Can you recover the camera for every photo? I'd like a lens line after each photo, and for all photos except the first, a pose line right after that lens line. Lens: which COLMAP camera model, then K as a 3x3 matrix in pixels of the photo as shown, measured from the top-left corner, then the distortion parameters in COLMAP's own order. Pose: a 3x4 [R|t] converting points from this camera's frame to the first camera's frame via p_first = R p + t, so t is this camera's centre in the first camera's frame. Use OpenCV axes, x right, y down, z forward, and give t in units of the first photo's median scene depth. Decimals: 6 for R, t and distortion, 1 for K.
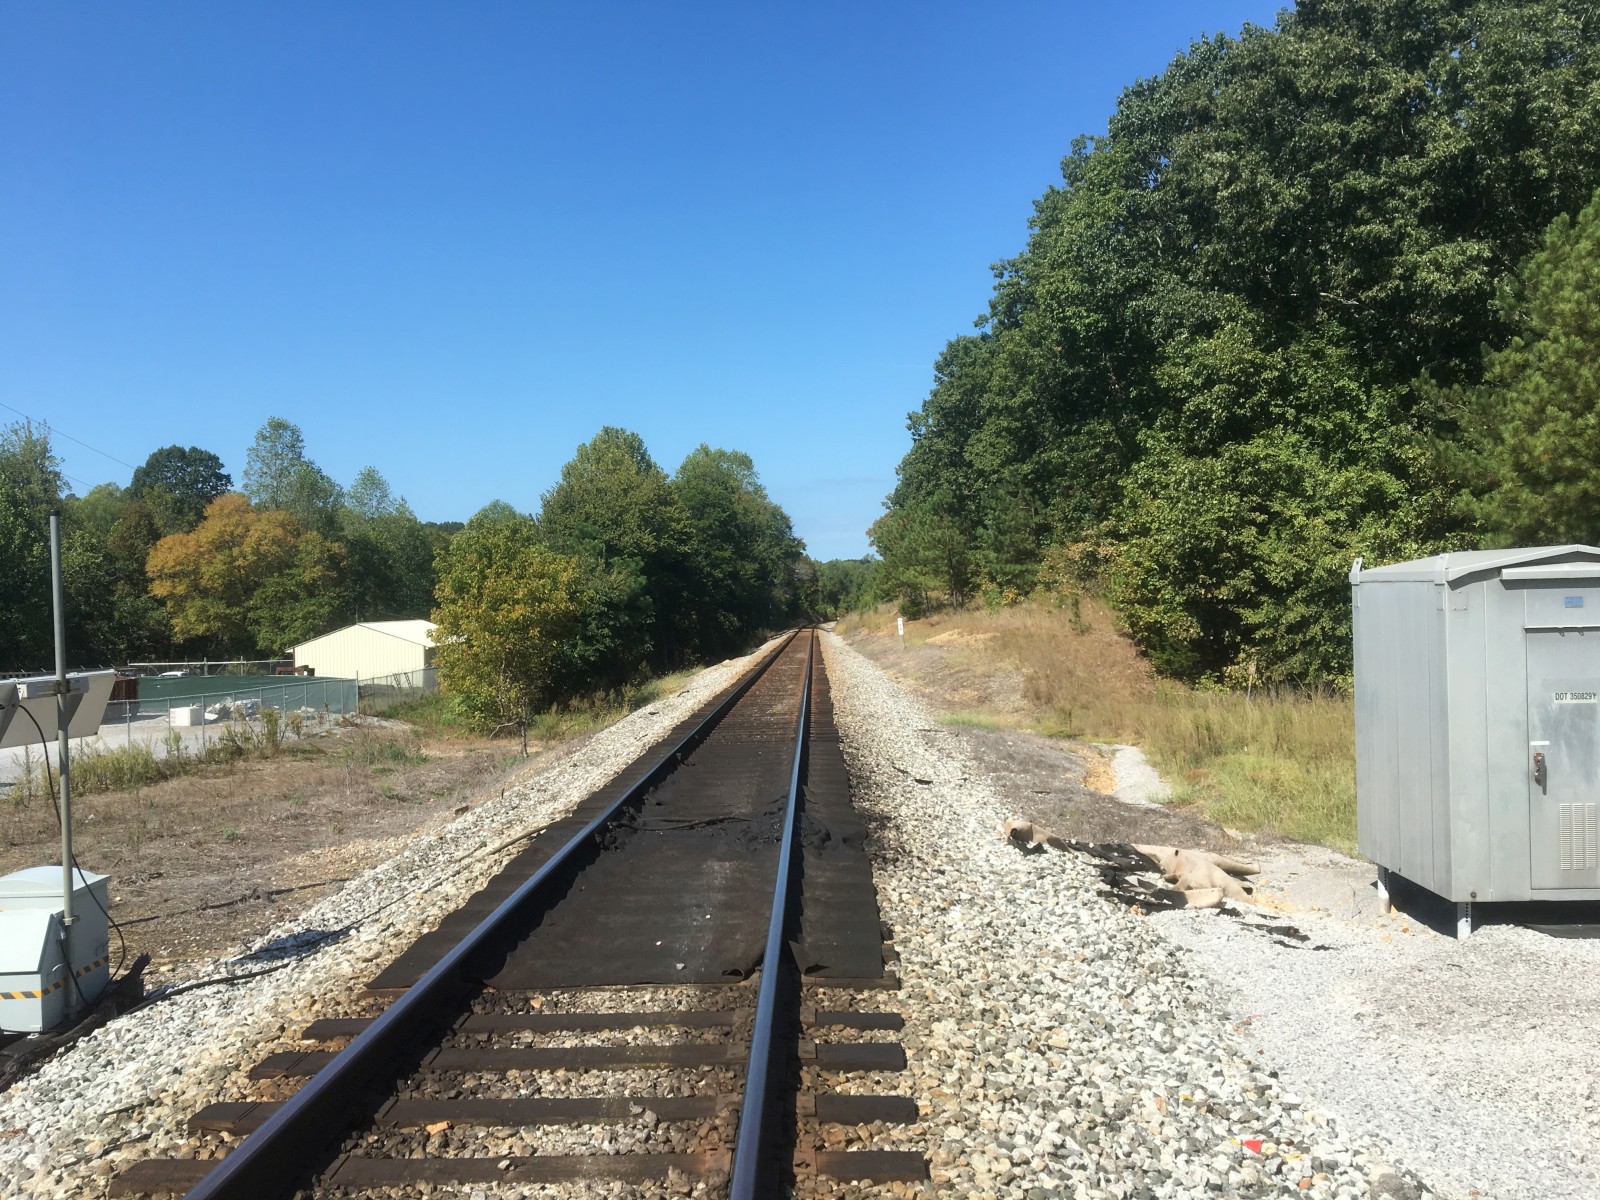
lens RADIAL K [[1334.7, 0, 796.4], [0, 1334.7, 584.4], [0, 0, 1]] dist [0.074996, -0.103503]
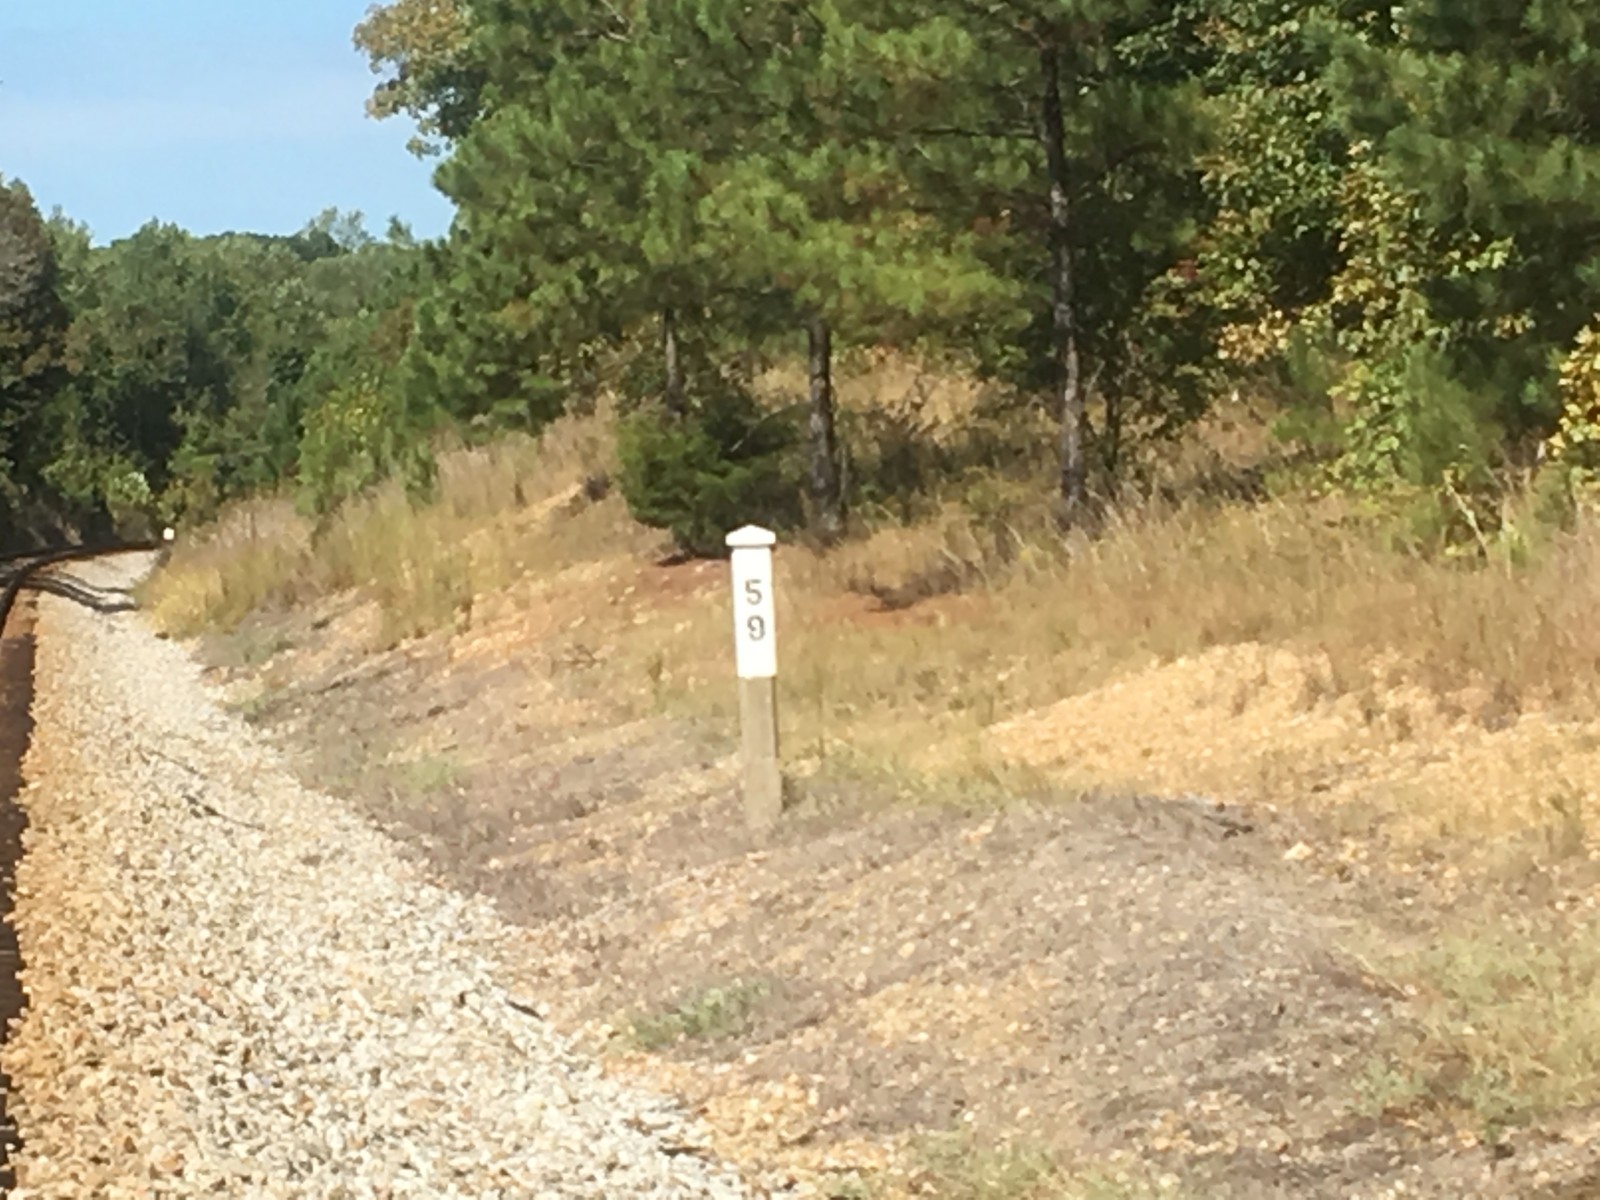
lens RADIAL K [[6833.3, 0, 799.9], [0, 6833.3, 600.0], [0, 0, 1]] dist [-0.091054, 0.000000]
pose [[0.991388, 0.042054, 0.124023, 0.005909], [-0.046136, 0.998478, 0.030229, 0.006913], [-0.122563, -0.035691, 0.991819, 0.219336]]
